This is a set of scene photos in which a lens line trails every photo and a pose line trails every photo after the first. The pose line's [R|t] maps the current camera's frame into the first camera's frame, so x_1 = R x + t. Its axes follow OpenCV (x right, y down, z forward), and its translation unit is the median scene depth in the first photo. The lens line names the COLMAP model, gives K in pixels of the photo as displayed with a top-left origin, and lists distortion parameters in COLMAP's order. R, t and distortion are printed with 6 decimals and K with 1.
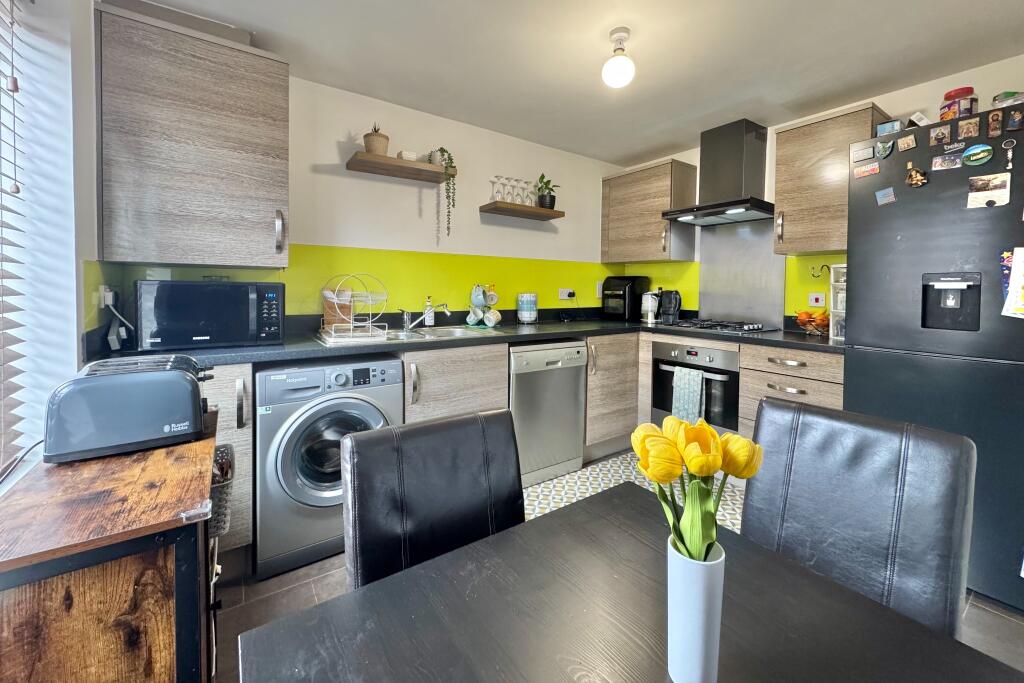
lens RADIAL K [[407.6, 0, 516.0], [0, 407.6, 340.6], [0, 0, 1]] dist [-0.004583, -0.000715]
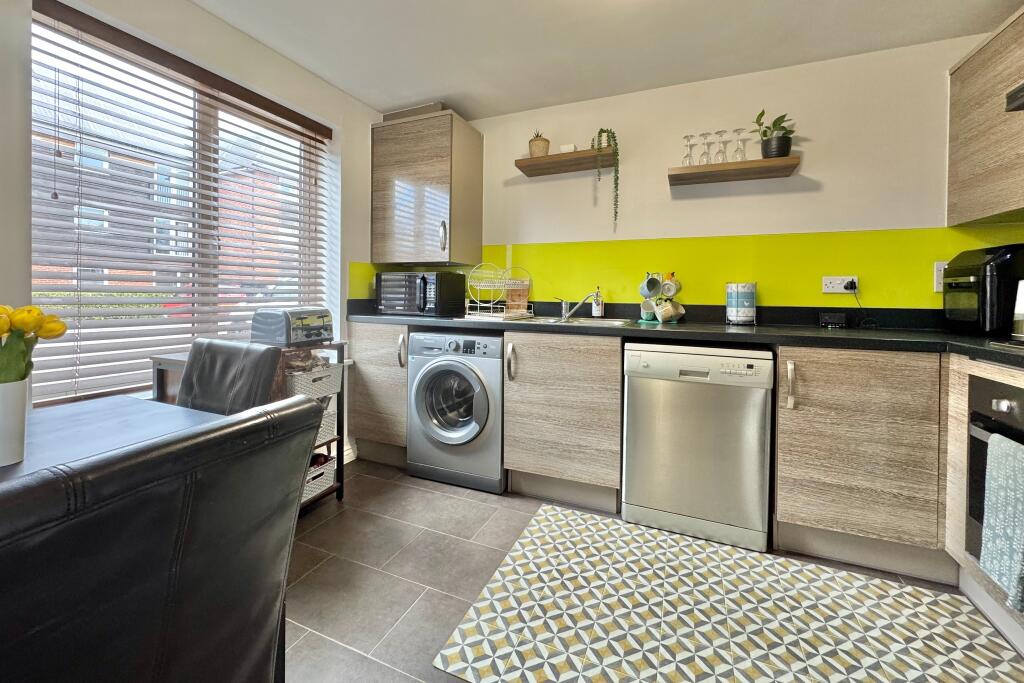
lens RADIAL K [[407.6, 0, 512.8], [0, 407.6, 341.2], [0, 0, 1]] dist [-0.004583, -0.000715]
pose [[0.518884, 0.088879, -0.850212, 0.540914], [-0.115882, 0.992713, 0.033053, 0.011536], [0.846954, 0.081374, 0.525402, 0.349431]]
